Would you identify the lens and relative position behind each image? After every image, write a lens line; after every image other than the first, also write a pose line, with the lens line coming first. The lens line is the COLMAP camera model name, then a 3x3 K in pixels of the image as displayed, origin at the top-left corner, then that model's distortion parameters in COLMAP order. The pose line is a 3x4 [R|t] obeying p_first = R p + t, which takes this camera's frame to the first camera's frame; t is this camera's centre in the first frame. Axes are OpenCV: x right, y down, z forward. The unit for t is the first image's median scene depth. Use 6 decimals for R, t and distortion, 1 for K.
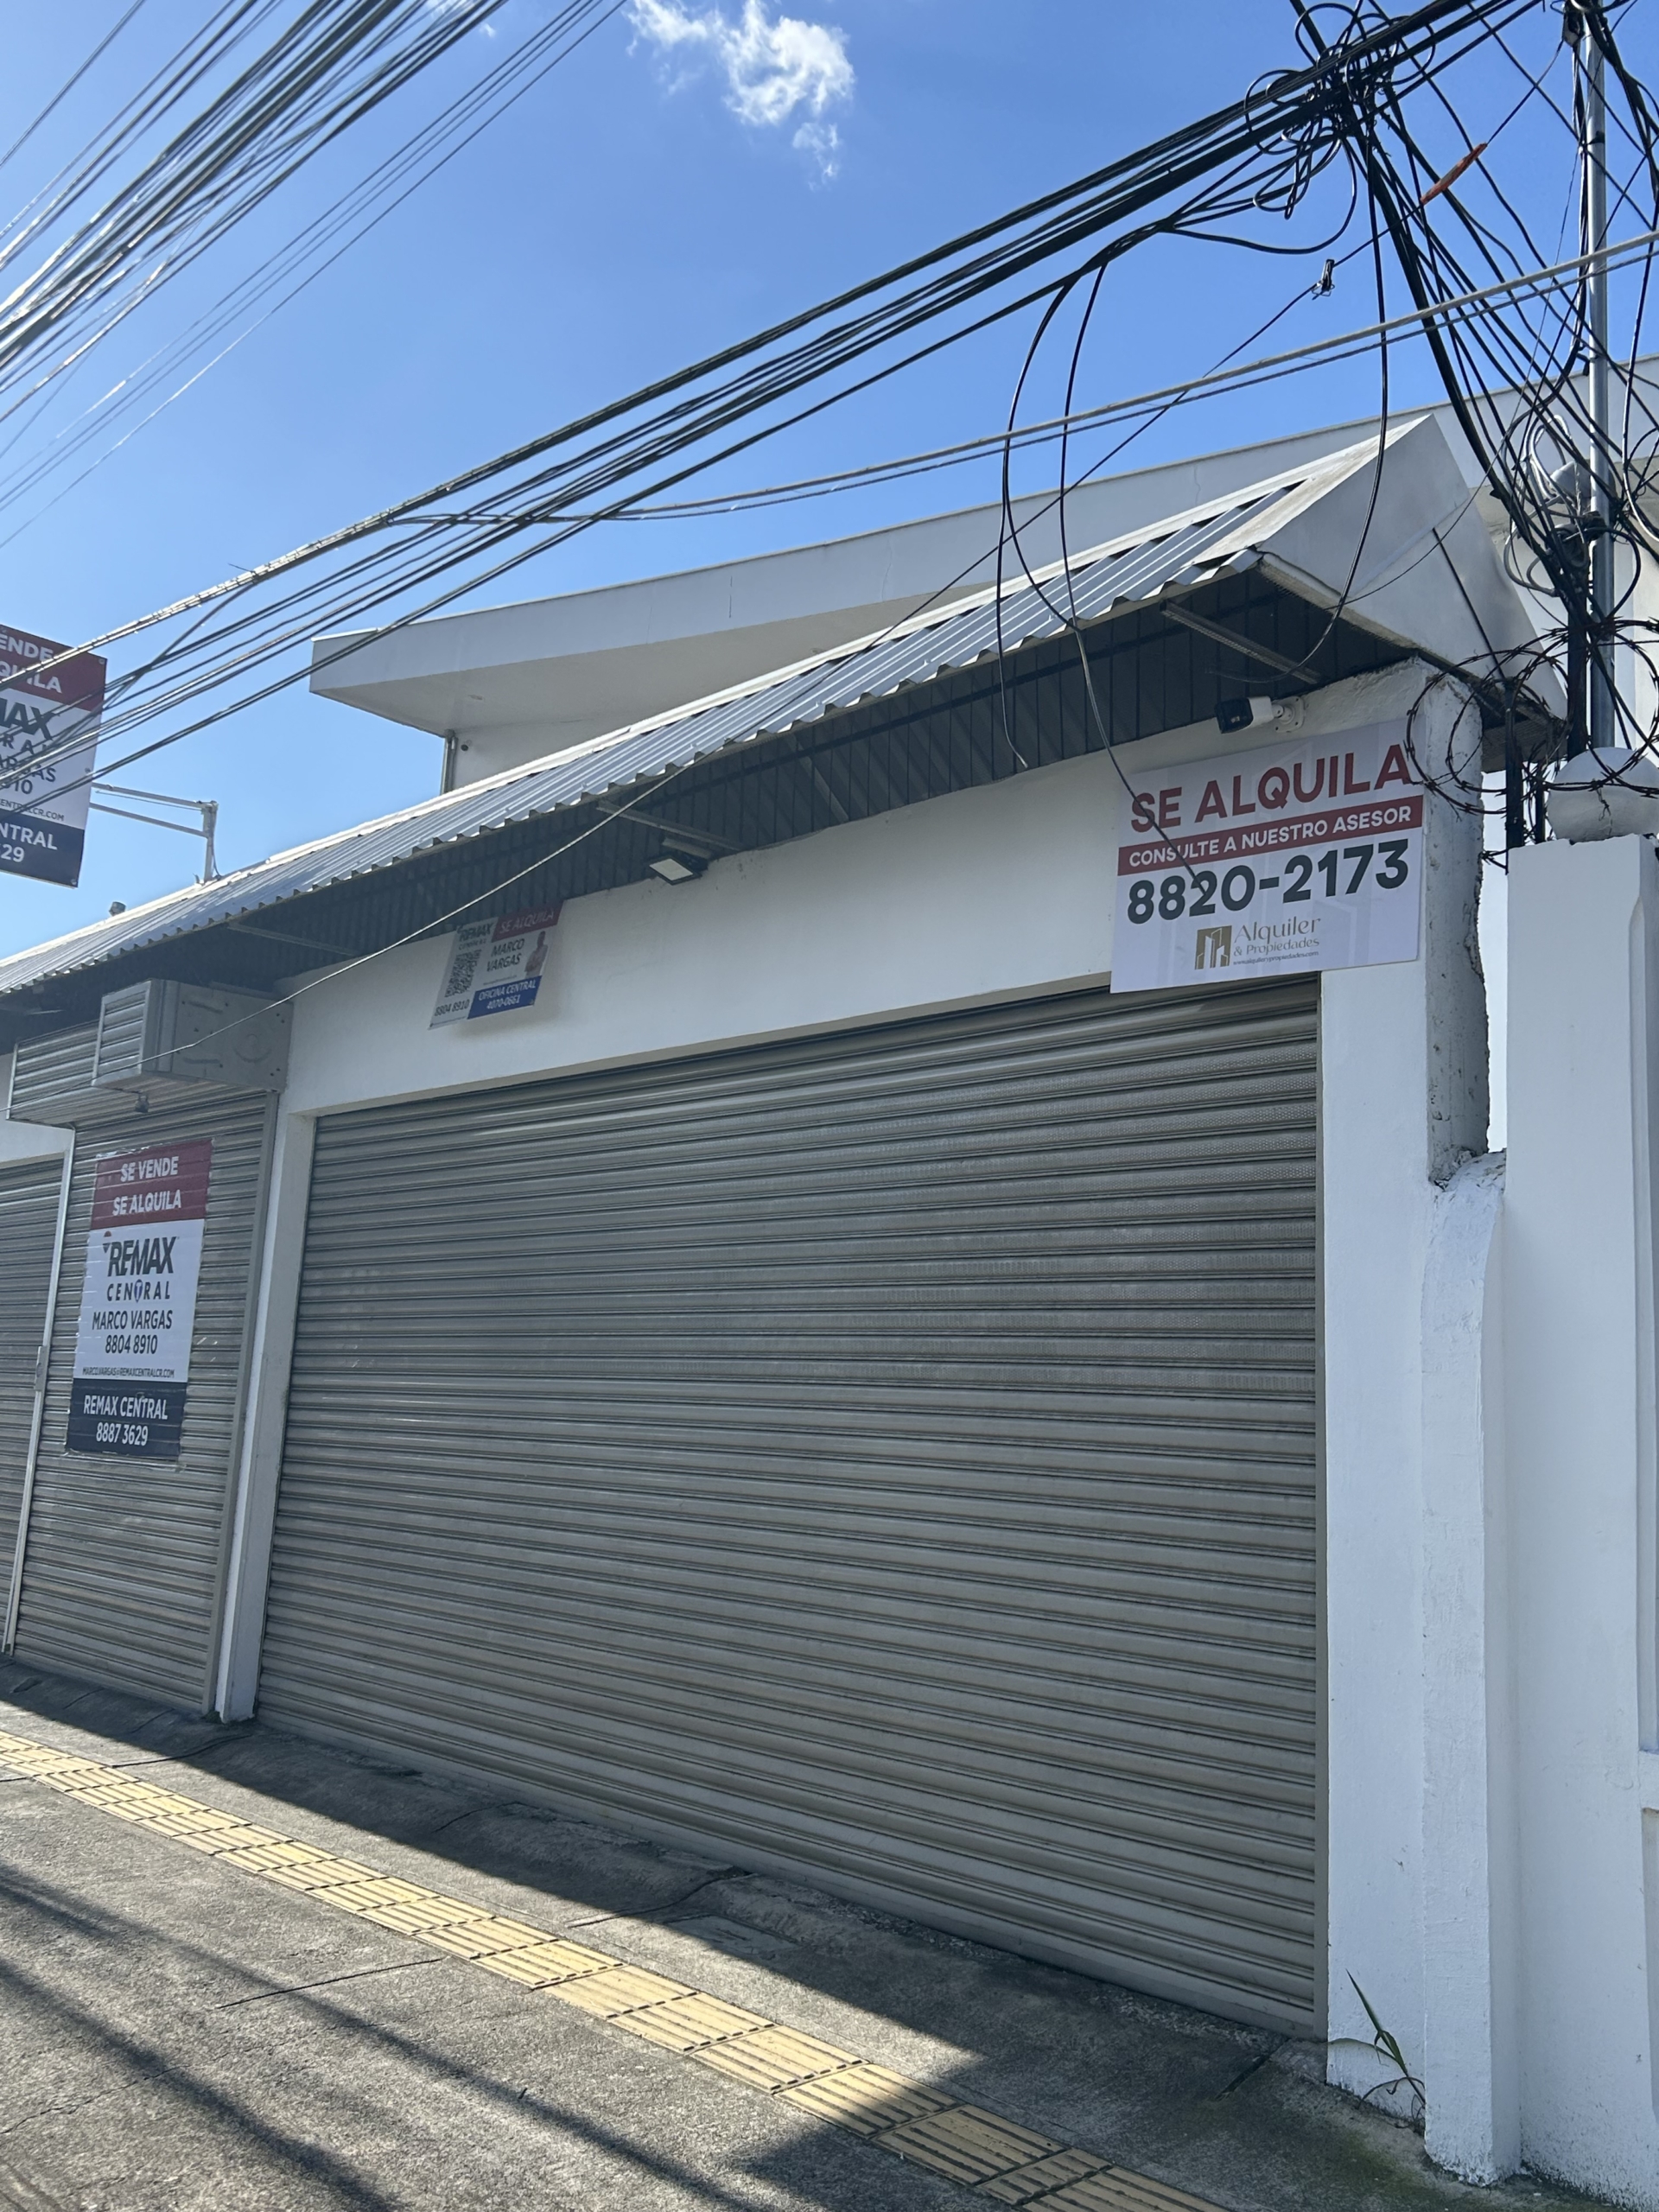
lens RADIAL K [[2015.4, 0, 829.2], [0, 2015.4, 1117.8], [0, 0, 1]] dist [0.065335, -0.080175]
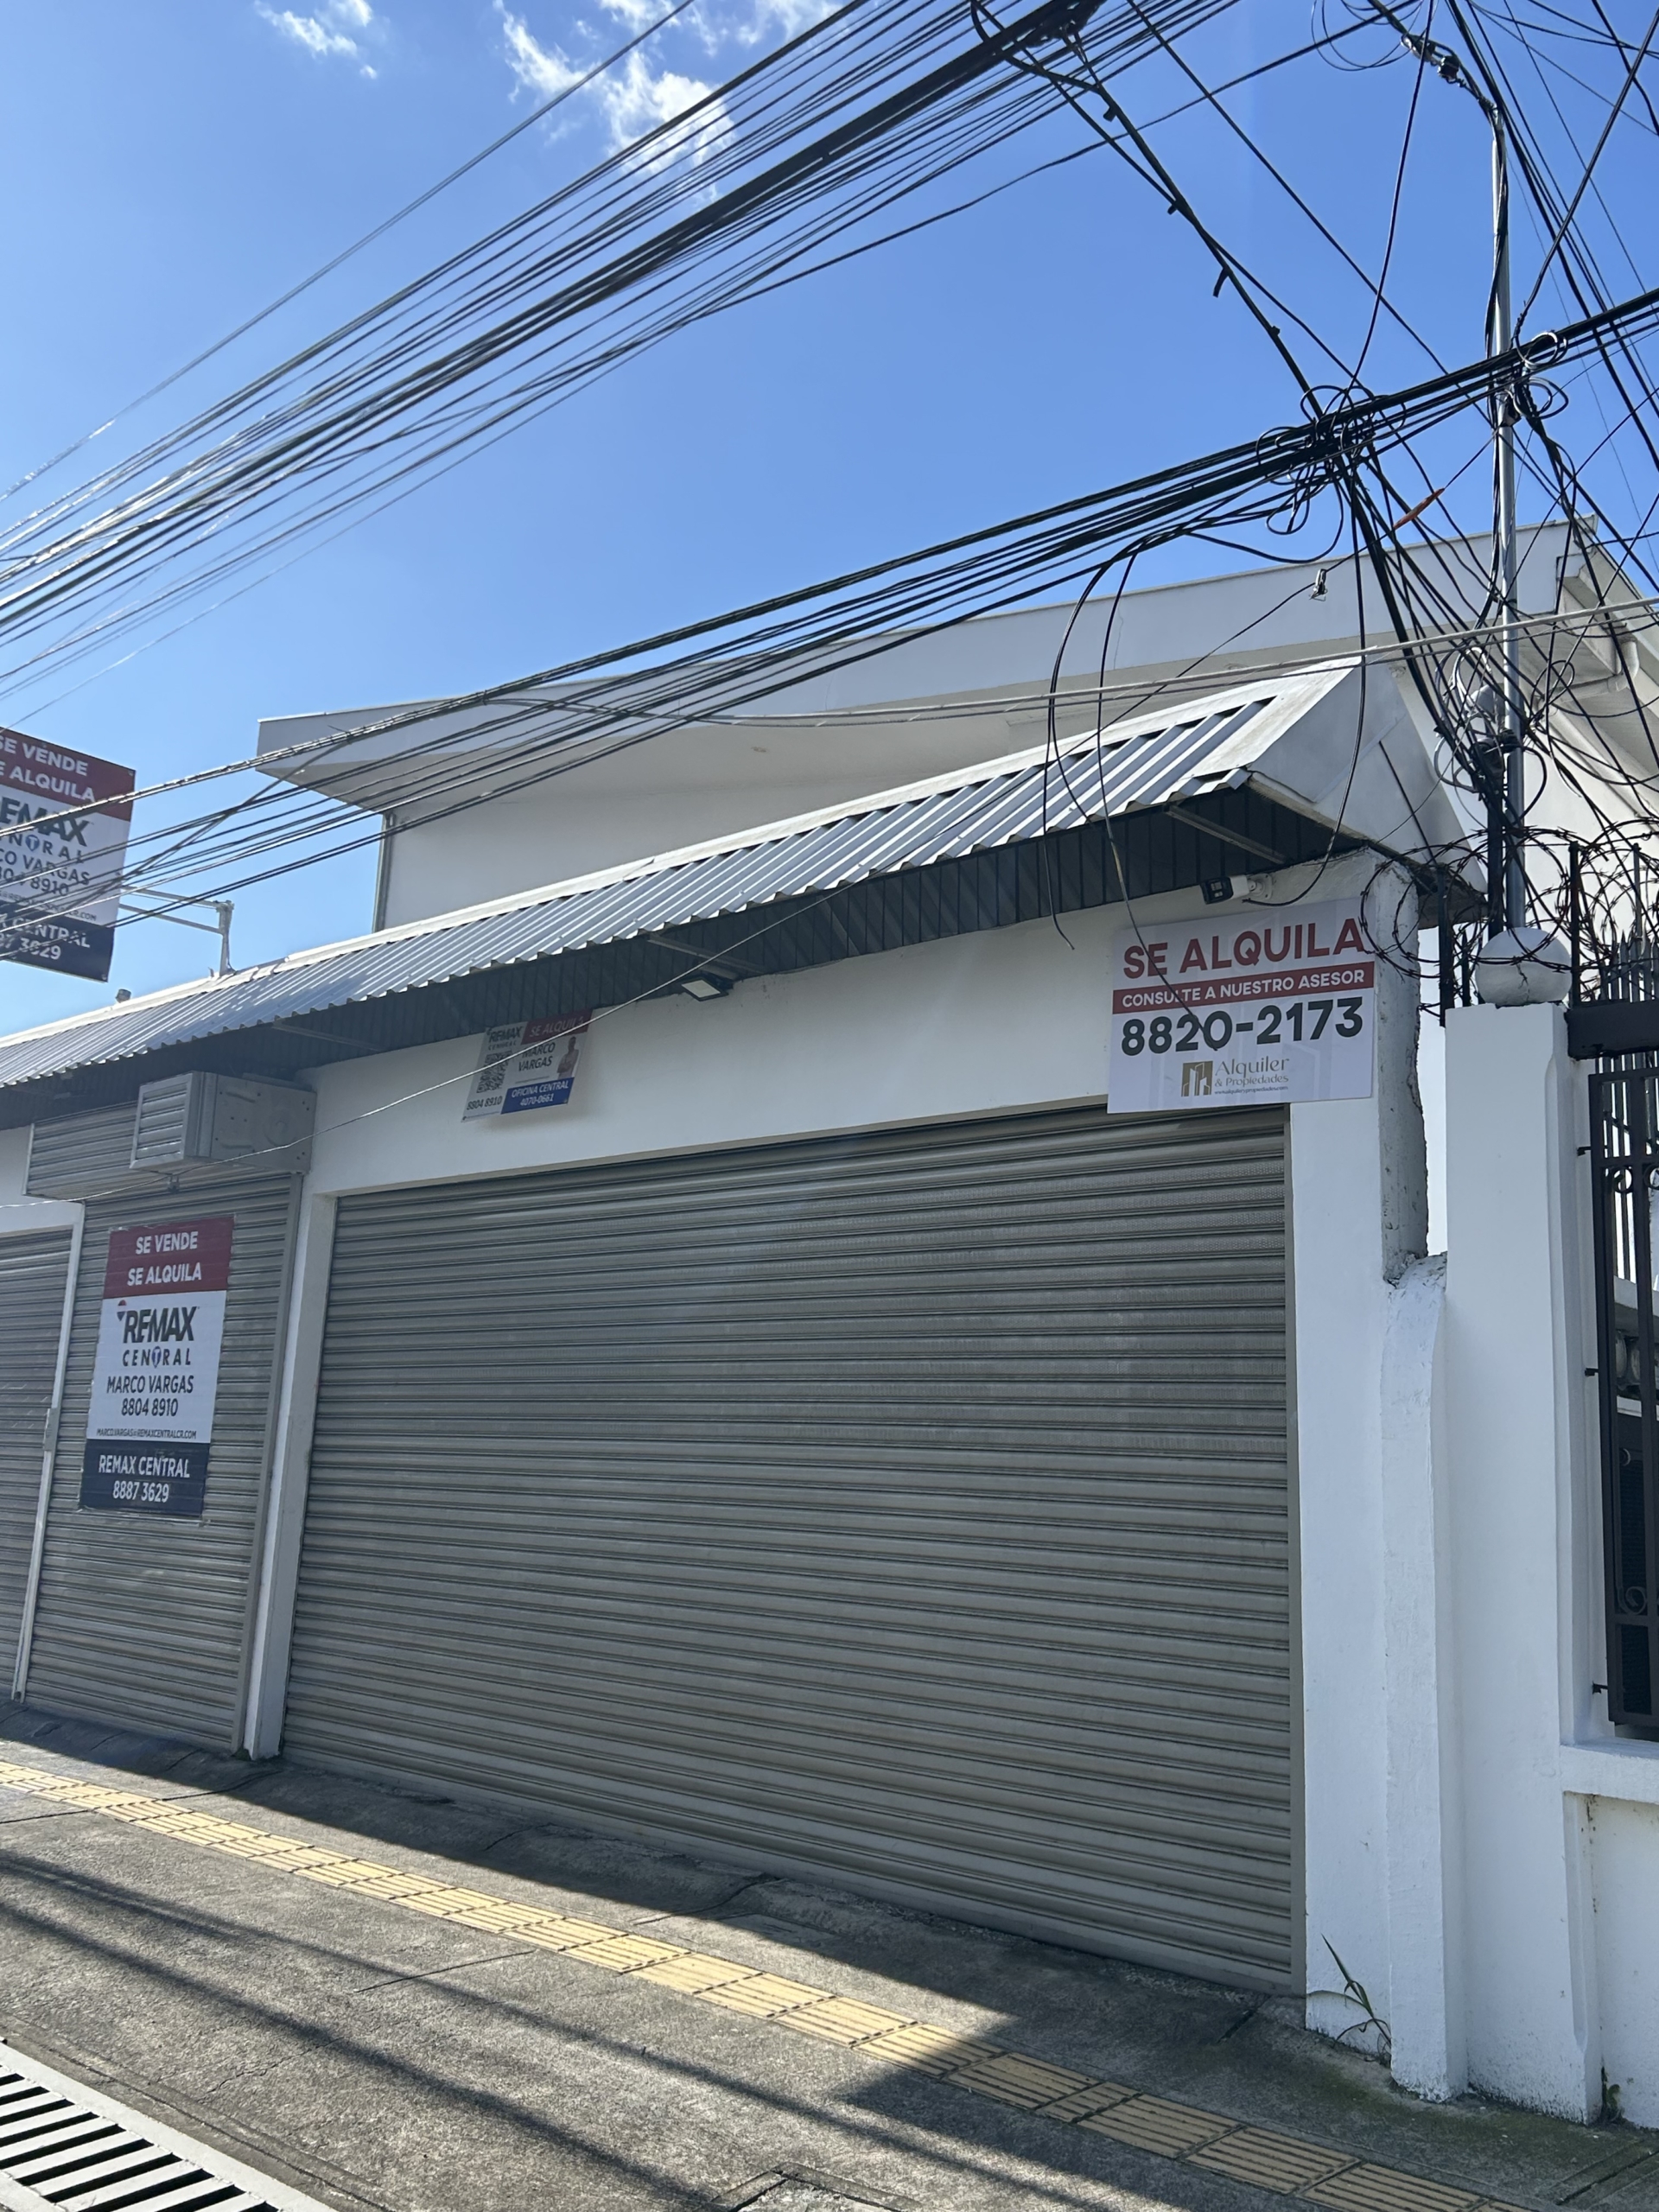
lens RADIAL K [[2015.4, 0, 829.5], [0, 2015.4, 1108.9], [0, 0, 1]] dist [0.065335, -0.080175]
pose [[0.997899, 0.006789, 0.064434, -0.102915], [-0.004992, 0.999595, -0.028002, -0.031948], [-0.064598, 0.027622, 0.997529, -0.174811]]
